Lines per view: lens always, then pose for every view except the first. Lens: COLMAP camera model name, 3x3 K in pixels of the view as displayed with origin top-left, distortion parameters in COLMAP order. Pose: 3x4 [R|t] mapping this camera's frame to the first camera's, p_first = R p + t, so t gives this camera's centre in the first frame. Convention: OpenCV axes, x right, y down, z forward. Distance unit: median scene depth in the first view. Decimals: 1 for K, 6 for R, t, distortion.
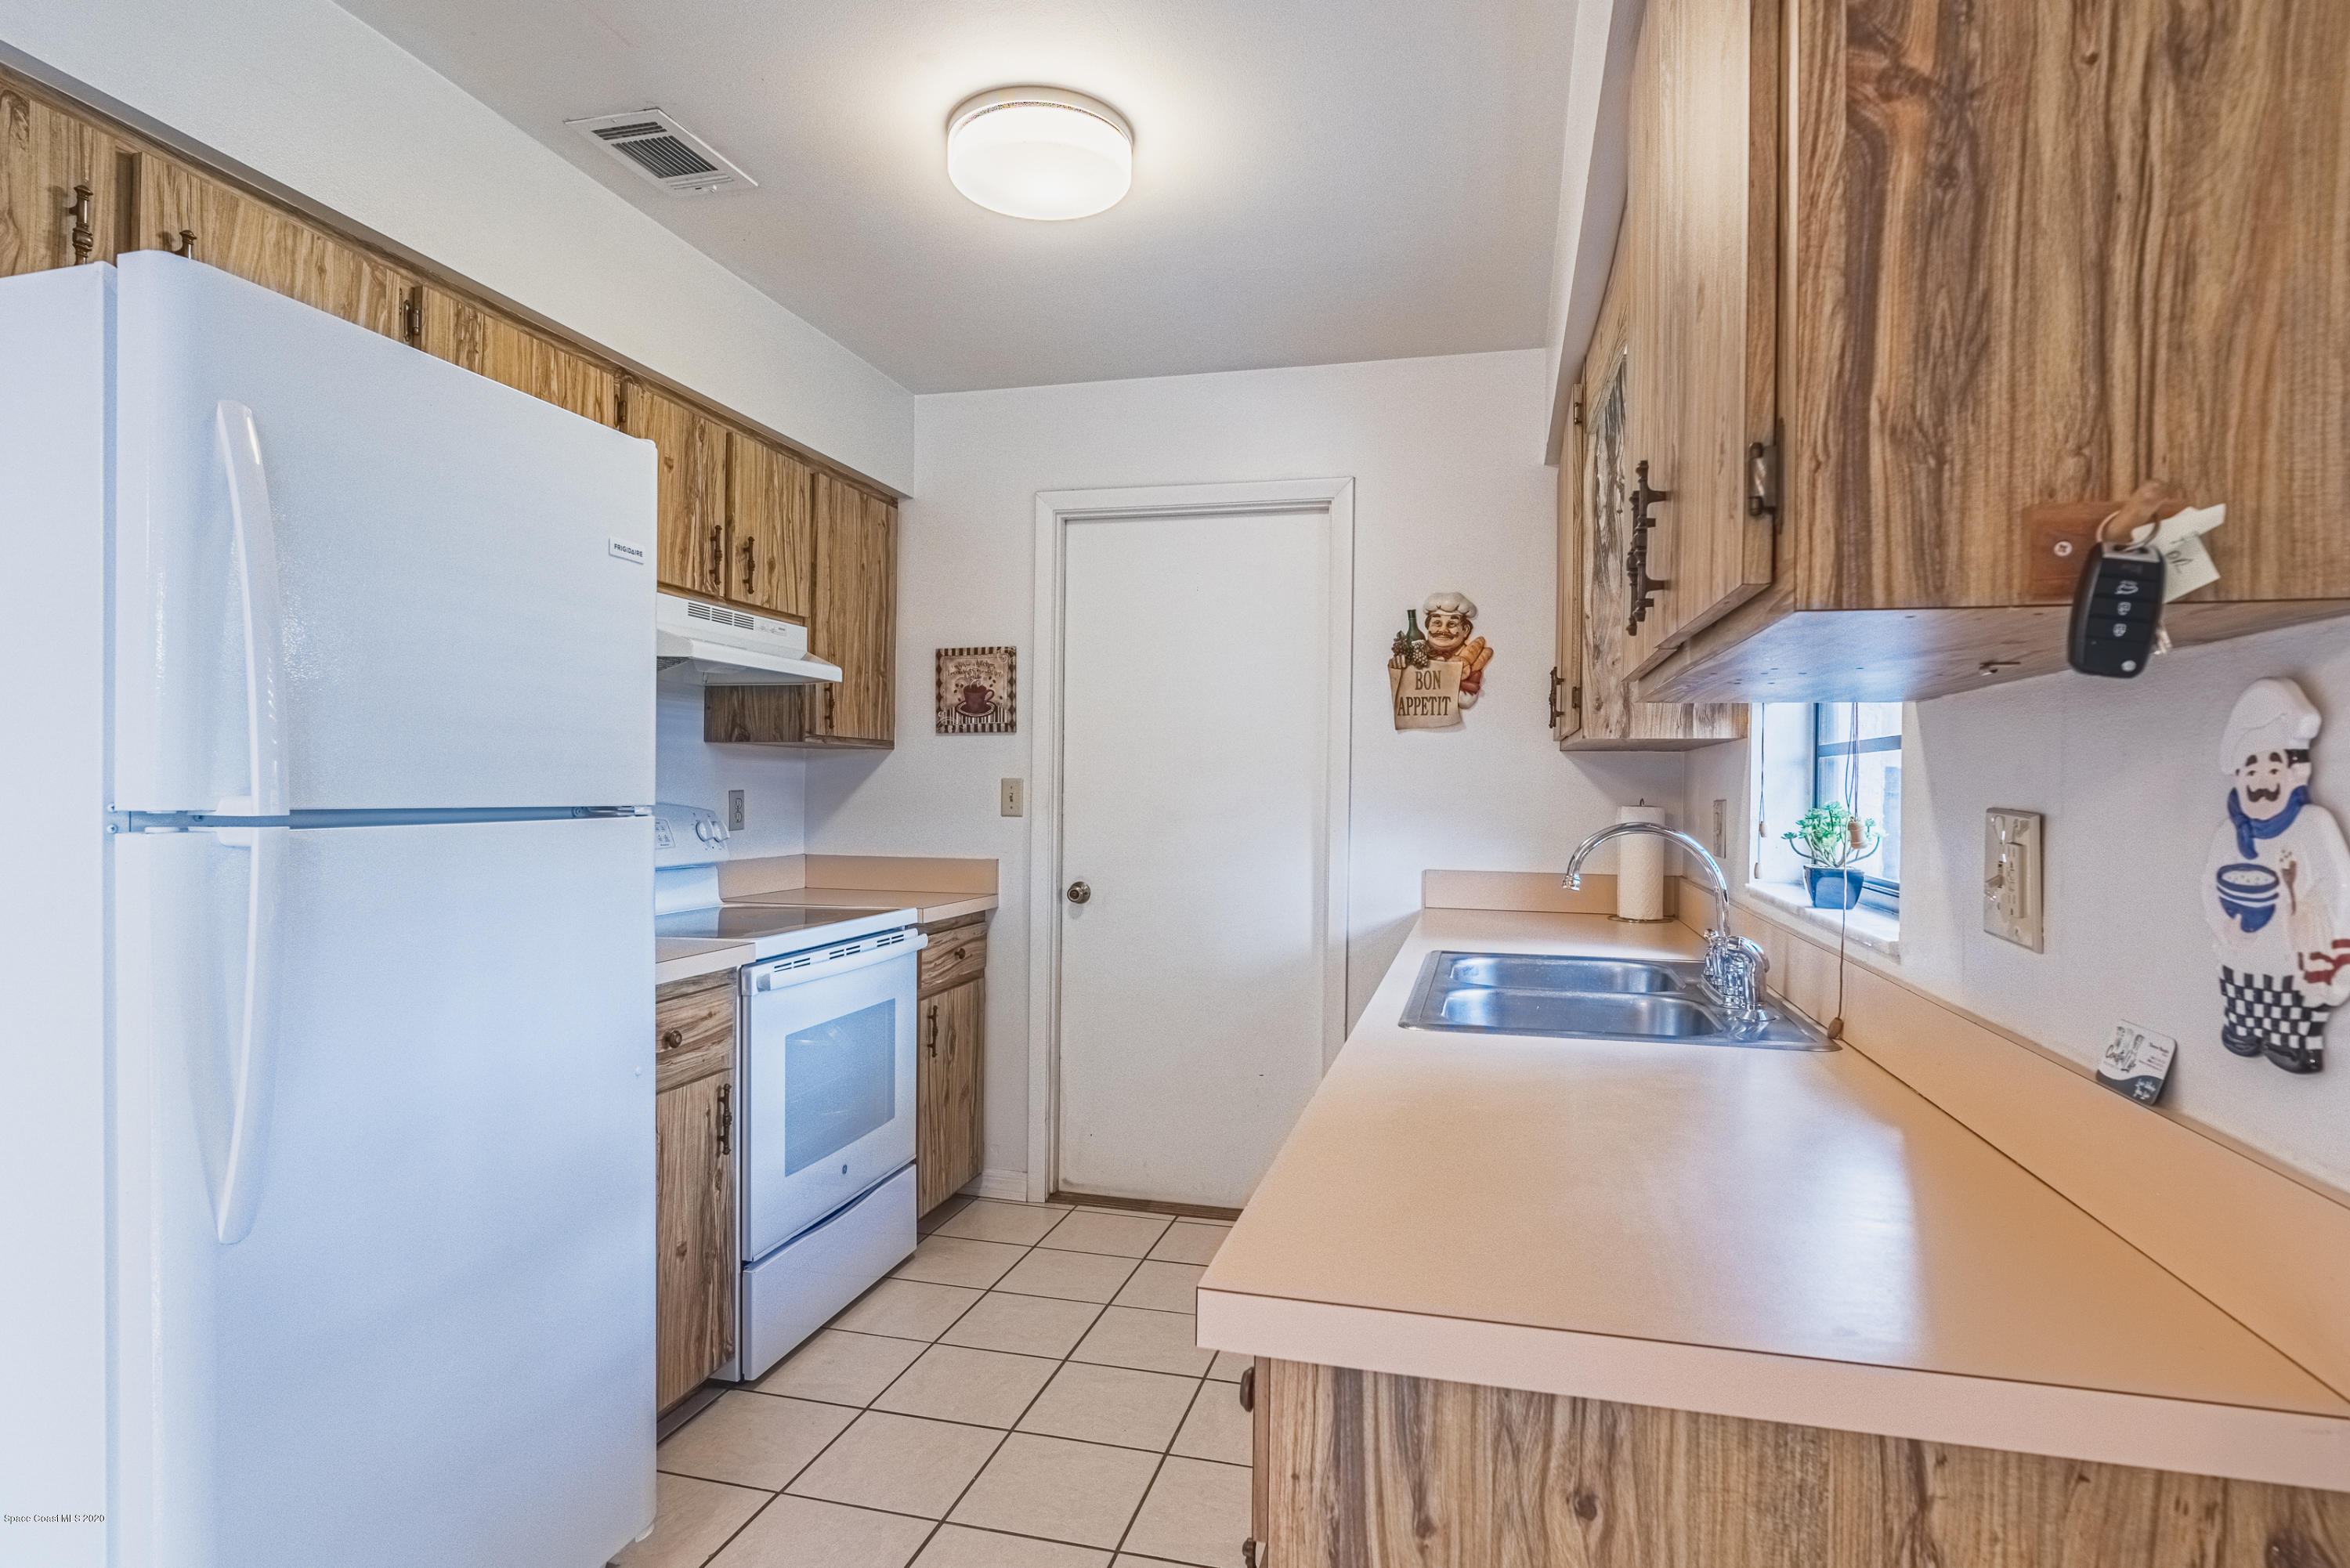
lens RADIAL K [[1267.9, 0, 1246.8], [0, 1267.9, 790.0], [0, 0, 1]] dist [0.019426, 0.000810]
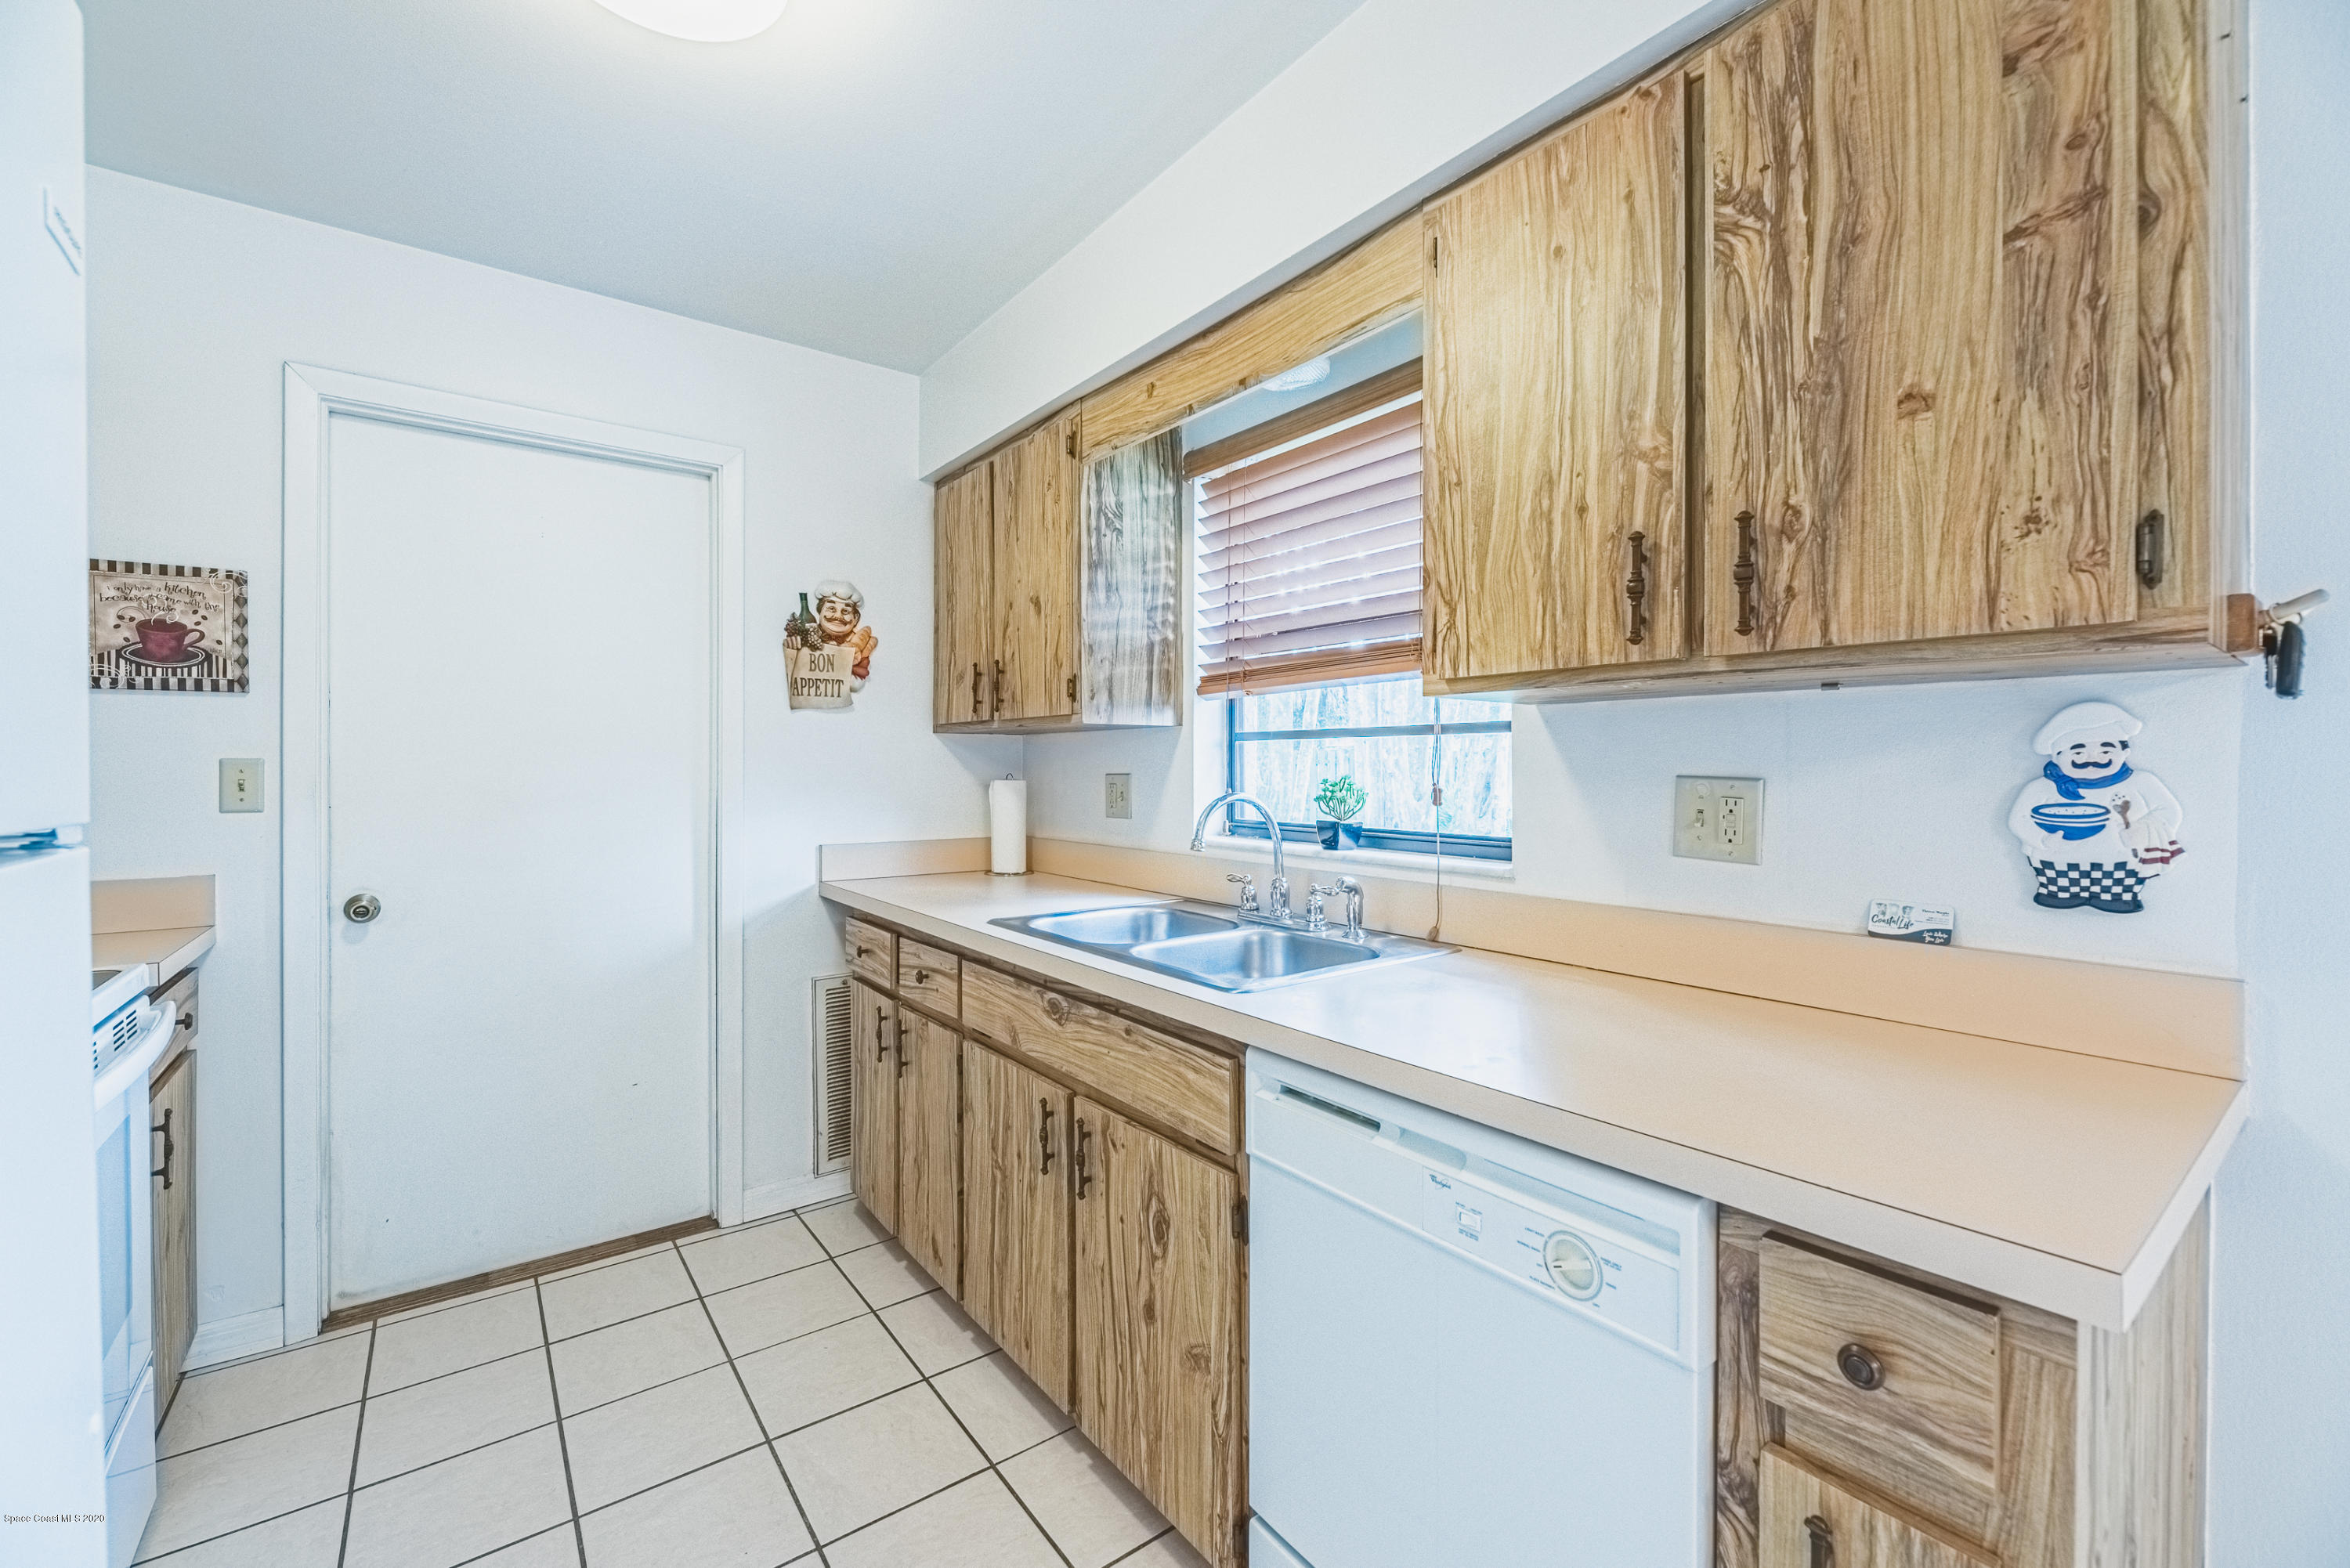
lens RADIAL K [[952.0, 0, 1199.5], [0, 952.0, 768.2], [0, 0, 1]] dist [-0.001792, -0.000344]
pose [[0.642543, -0.010373, 0.766179, -0.256486], [0.008371, 0.999944, 0.006518, -0.002714], [-0.766204, 0.002226, 0.642594, 0.263765]]
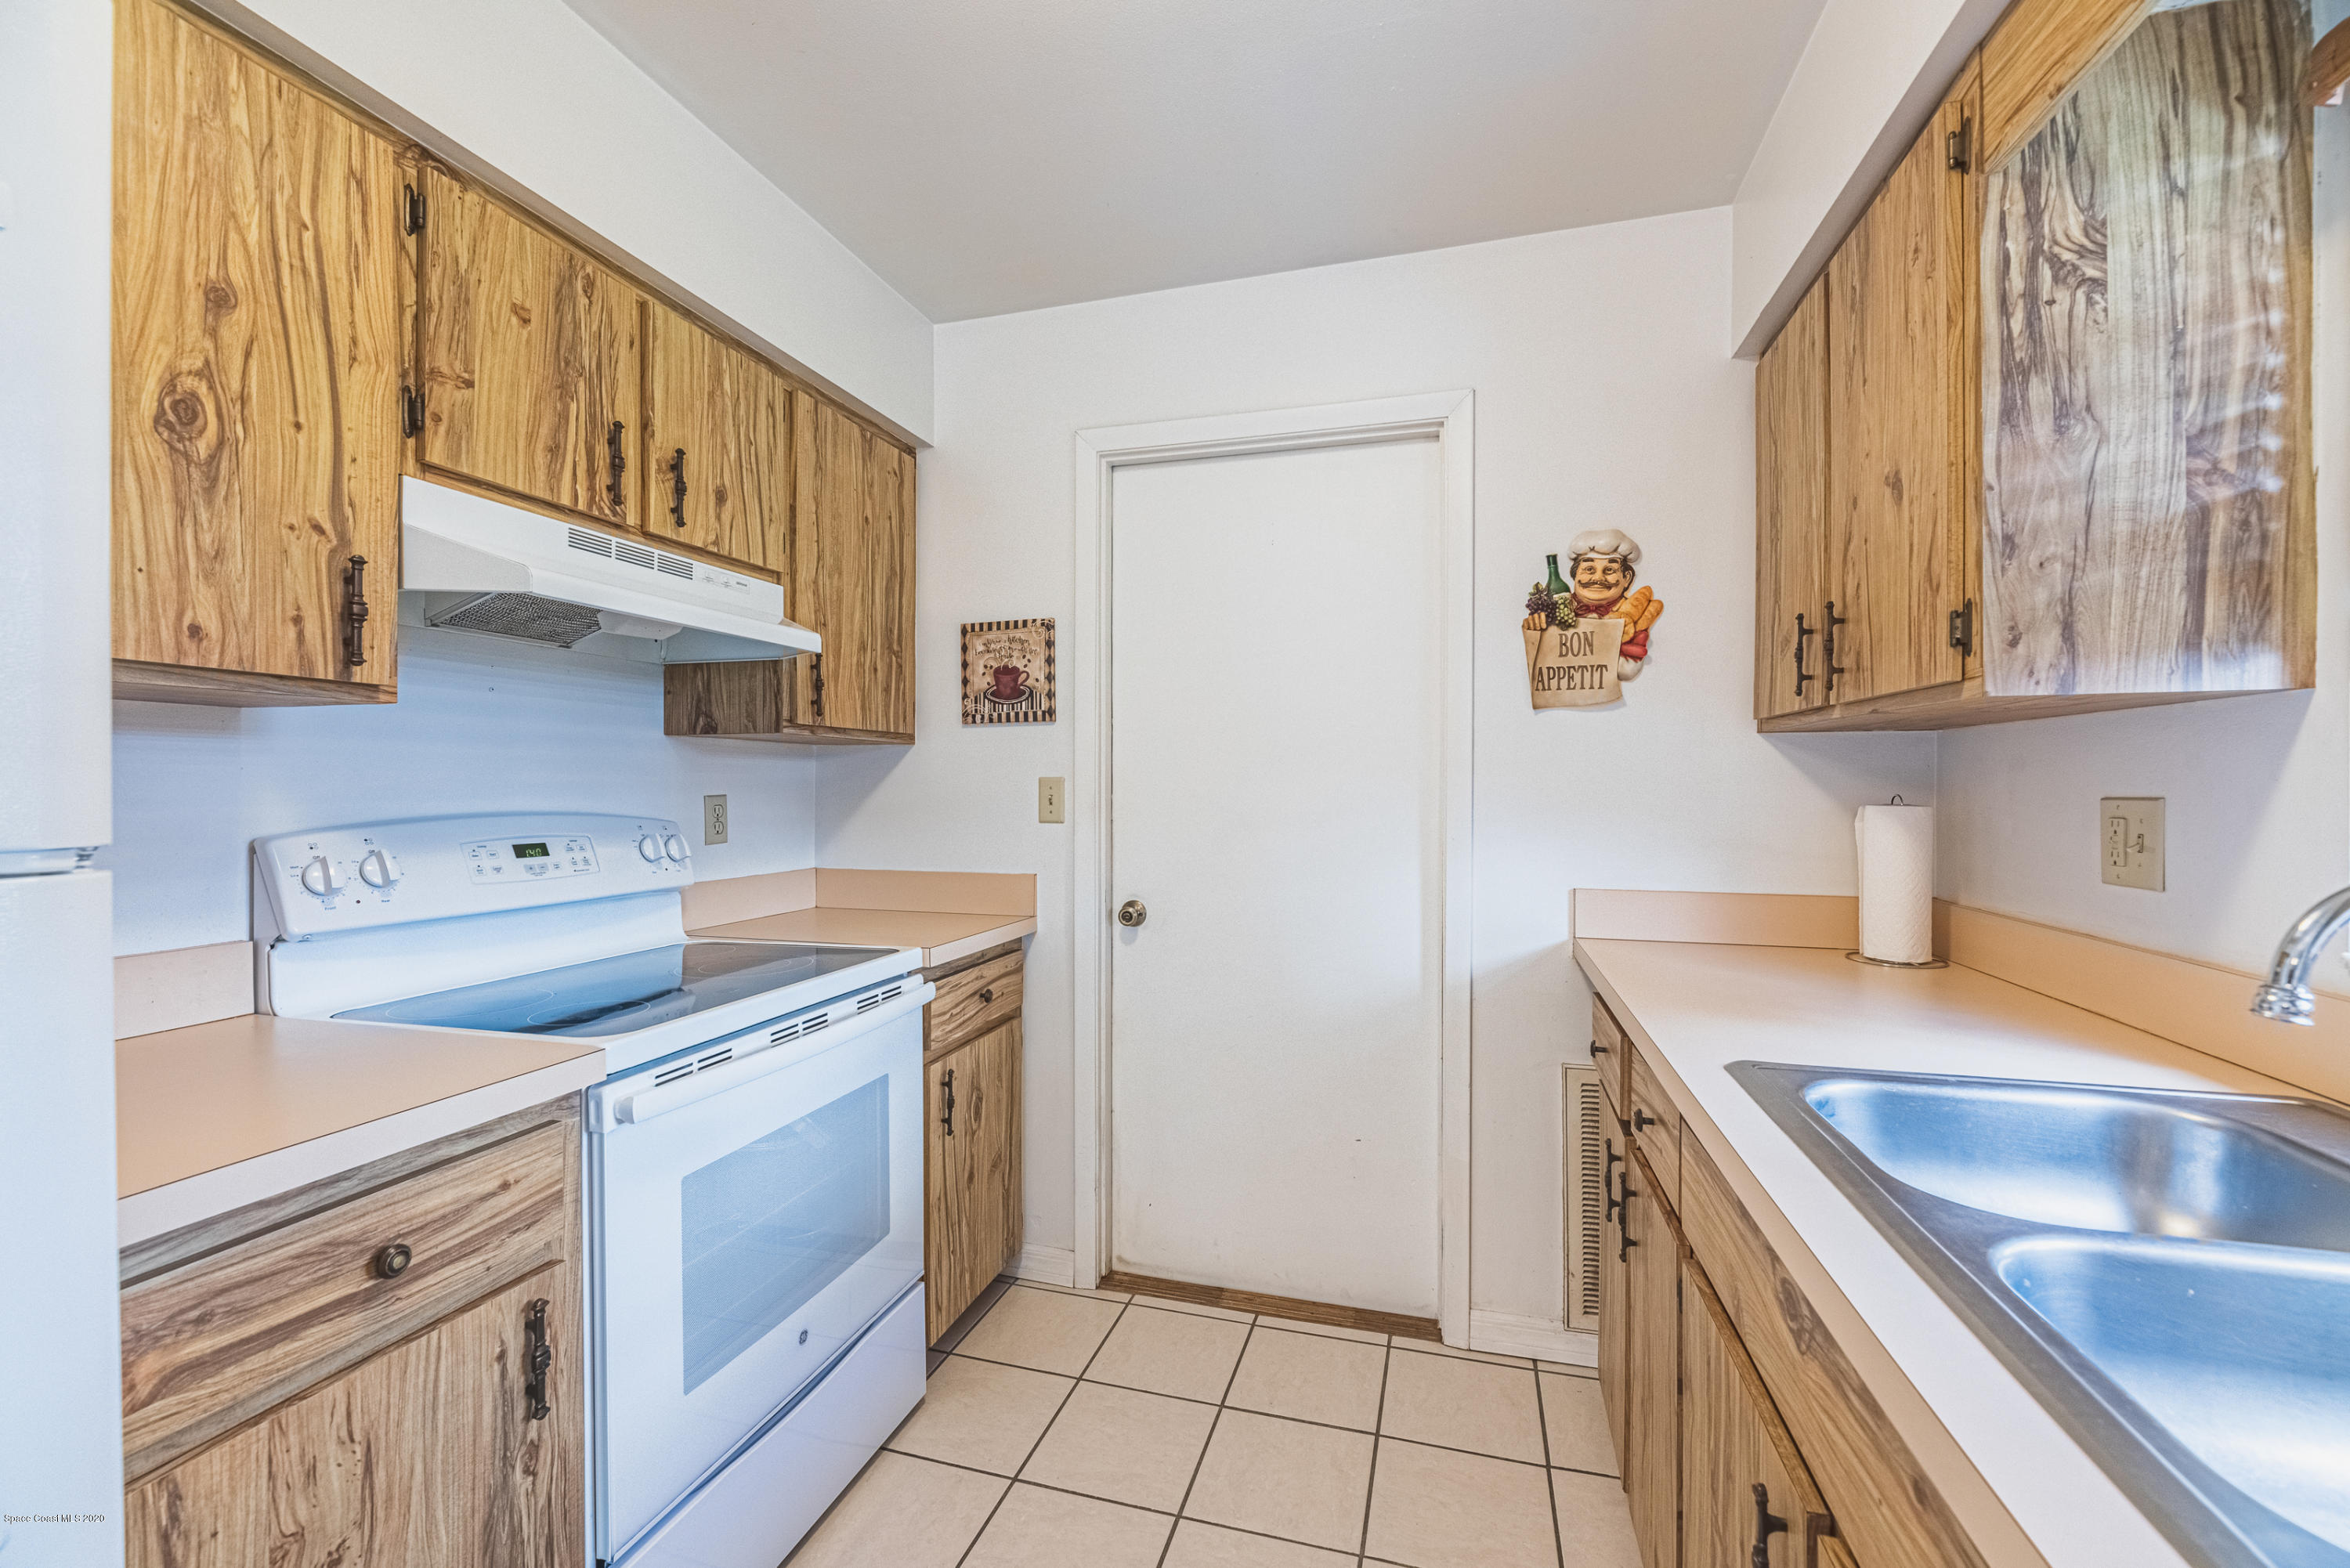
lens RADIAL K [[952.0, 0, 1176.3], [0, 952.0, 787.5], [0, 0, 1]] dist [-0.001792, -0.000344]
pose [[0.996044, -0.010234, -0.088274, -0.050189], [0.010356, 0.999946, 0.000923, -0.002004], [0.088260, -0.001834, 0.996096, 0.399789]]
